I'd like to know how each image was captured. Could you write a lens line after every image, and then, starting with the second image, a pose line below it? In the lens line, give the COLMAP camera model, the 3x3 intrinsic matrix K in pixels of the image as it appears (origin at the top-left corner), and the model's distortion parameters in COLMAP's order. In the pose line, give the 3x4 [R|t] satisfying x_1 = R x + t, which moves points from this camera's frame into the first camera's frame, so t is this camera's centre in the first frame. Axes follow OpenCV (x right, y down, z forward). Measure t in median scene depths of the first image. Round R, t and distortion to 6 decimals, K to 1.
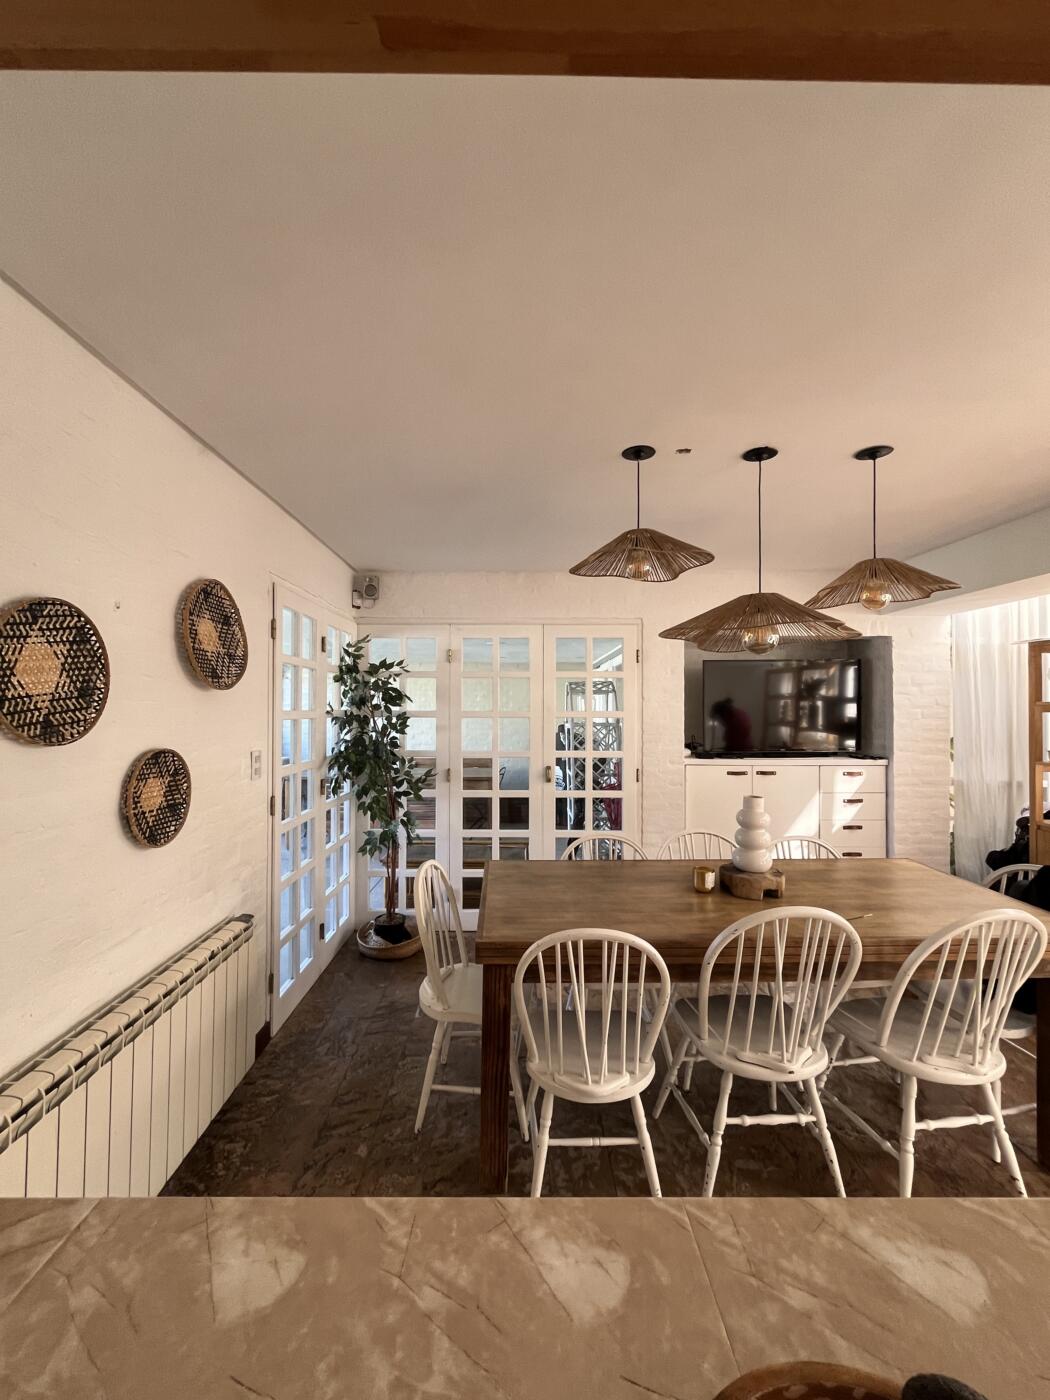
lens RADIAL K [[563.3, 0, 525.3], [0, 563.3, 696.4], [0, 0, 1]] dist [-0.007485, 0.000441]
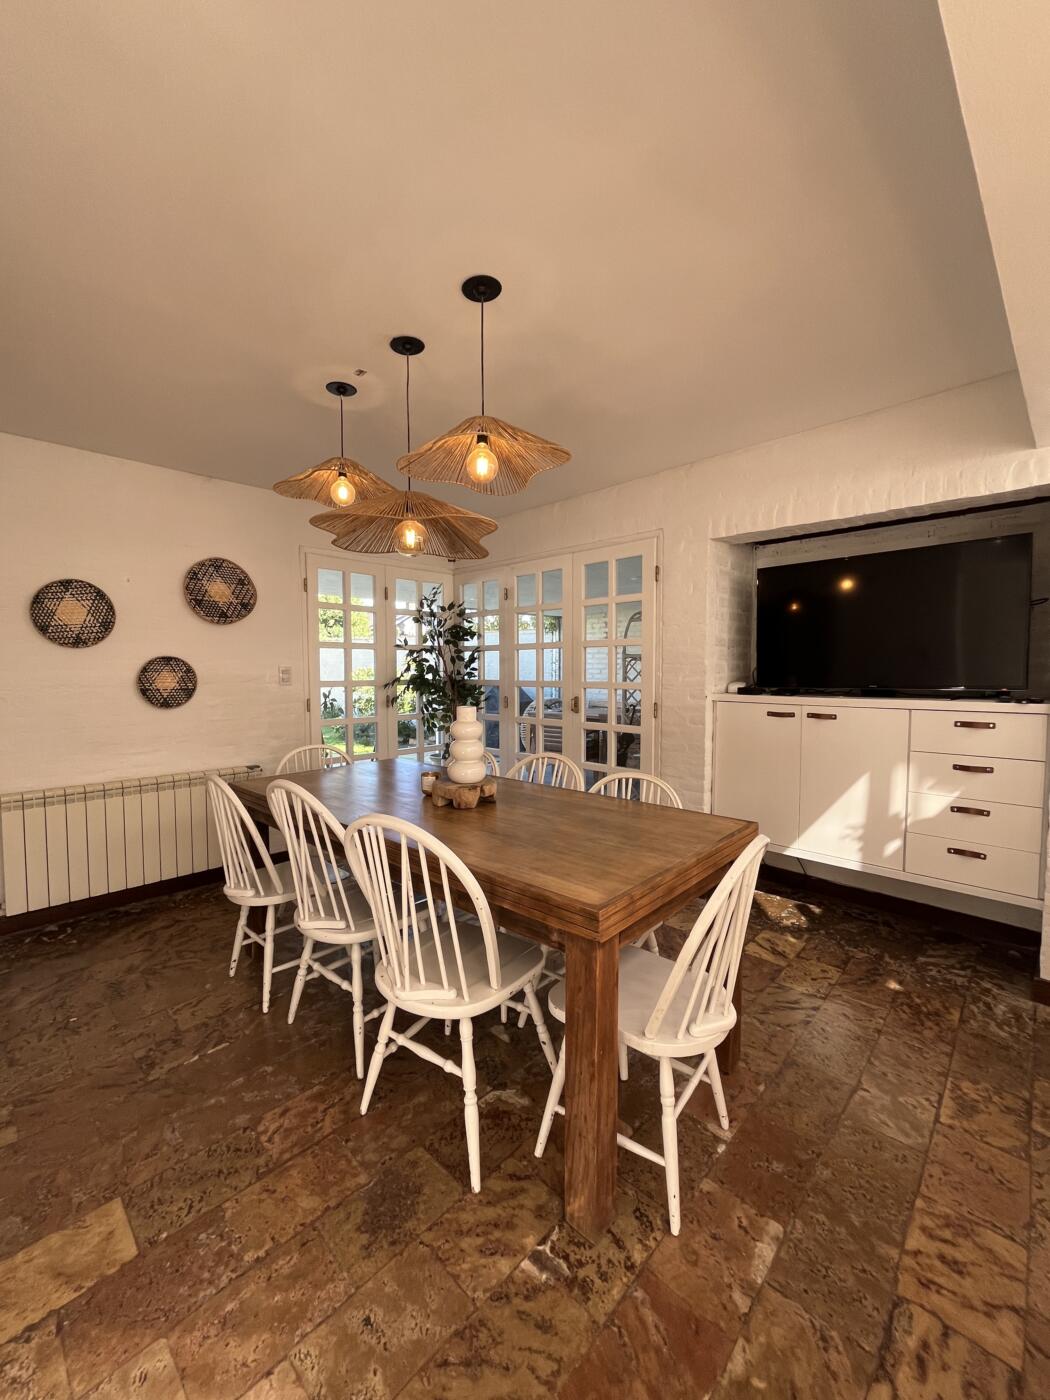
lens RADIAL K [[563.3, 0, 518.2], [0, 563.3, 699.7], [0, 0, 1]] dist [-0.007485, 0.000441]
pose [[0.714704, 0.036592, -0.698469, 0.658109], [0.019842, 0.997168, 0.072544, 0.055725], [0.699145, -0.065707, 0.711954, 0.218281]]
